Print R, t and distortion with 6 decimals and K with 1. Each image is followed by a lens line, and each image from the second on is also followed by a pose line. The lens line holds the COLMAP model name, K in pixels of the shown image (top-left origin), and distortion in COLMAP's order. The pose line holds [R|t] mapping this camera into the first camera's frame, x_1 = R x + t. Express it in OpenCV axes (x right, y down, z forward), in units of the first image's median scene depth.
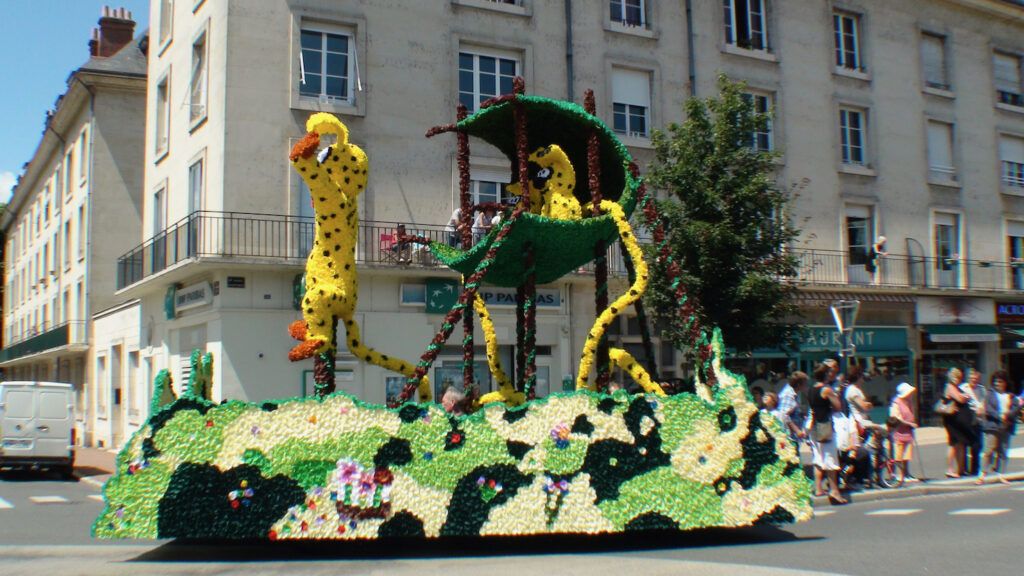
lens RADIAL K [[1121.4, 0, 539.3], [0, 1121.4, 287.9], [0, 0, 1]] dist [-0.238382, 0.172622]
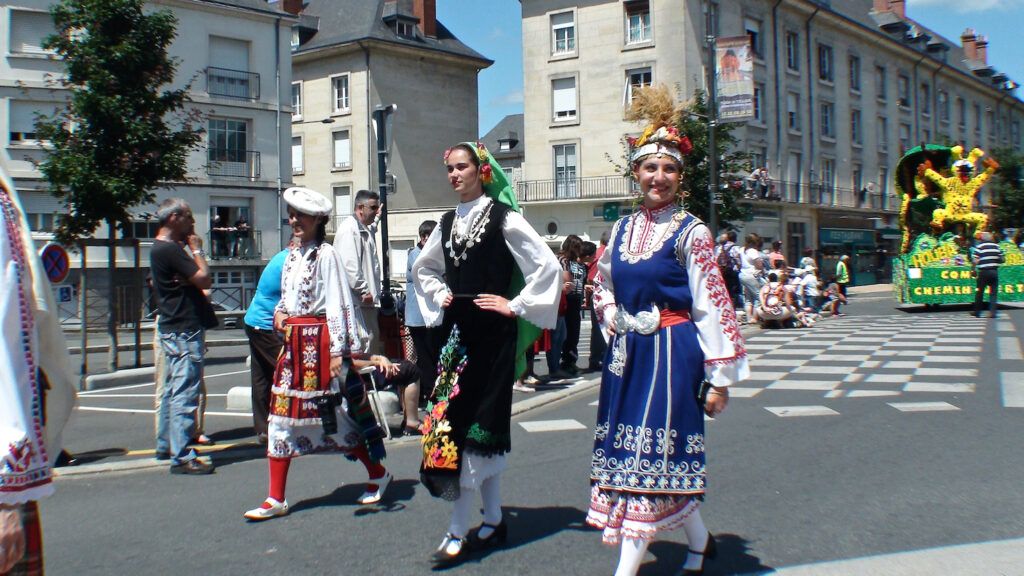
lens RADIAL K [[1119.6, 0, 512.0], [0, 1119.6, 288.0], [0, 0, 1]] dist [-0.223955, 0.086930]
pose [[0.942544, 0.000070, 0.334081, -0.857830], [-0.034243, 0.994753, 0.096400, -0.024598], [-0.332322, -0.102301, 0.937602, -0.551306]]
